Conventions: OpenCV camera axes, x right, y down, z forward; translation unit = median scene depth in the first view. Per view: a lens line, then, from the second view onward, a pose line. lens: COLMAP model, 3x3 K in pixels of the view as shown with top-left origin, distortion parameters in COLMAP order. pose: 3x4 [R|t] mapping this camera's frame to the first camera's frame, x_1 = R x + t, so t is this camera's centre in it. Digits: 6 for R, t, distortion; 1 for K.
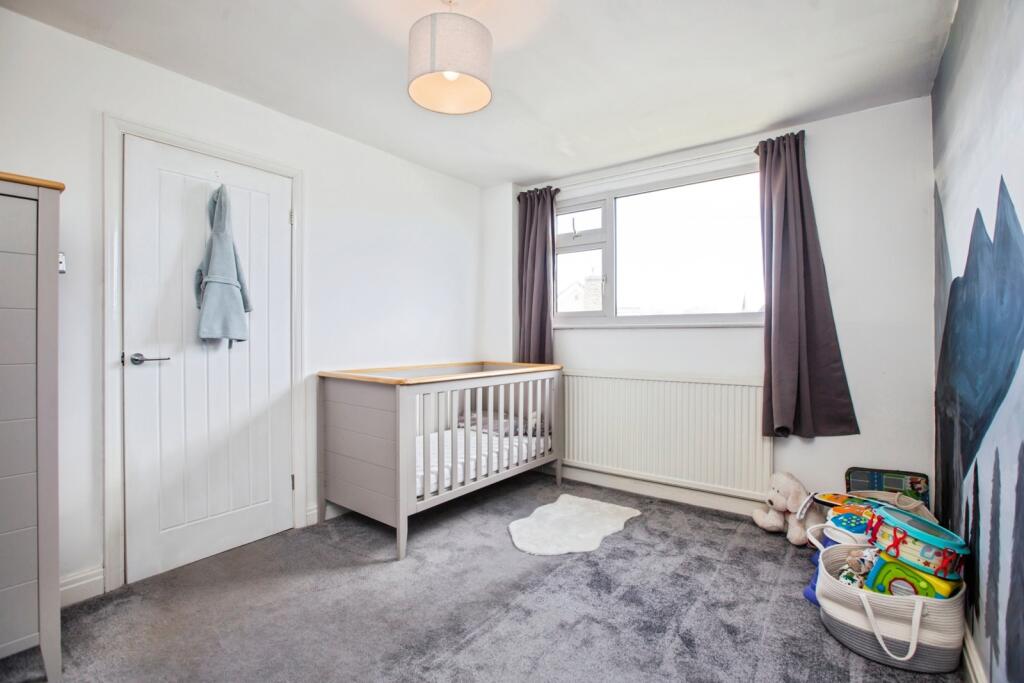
lens RADIAL K [[467.0, 0, 509.7], [0, 467.0, 333.1], [0, 0, 1]] dist [-0.046807, 0.024928]
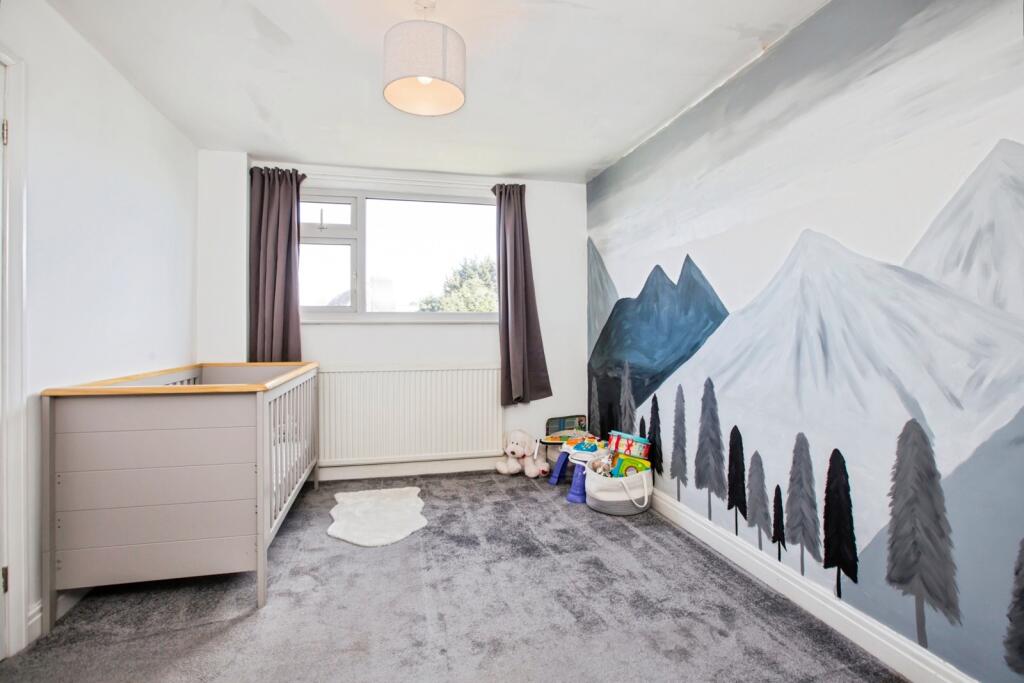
lens RADIAL K [[467.0, 0, 509.7], [0, 467.0, 333.1], [0, 0, 1]] dist [-0.046807, 0.024928]
pose [[0.636955, -0.005023, 0.770884, -0.490679], [0.000685, 0.999982, 0.005950, 0.004968], [-0.770900, -0.003262, 0.636947, 0.126904]]
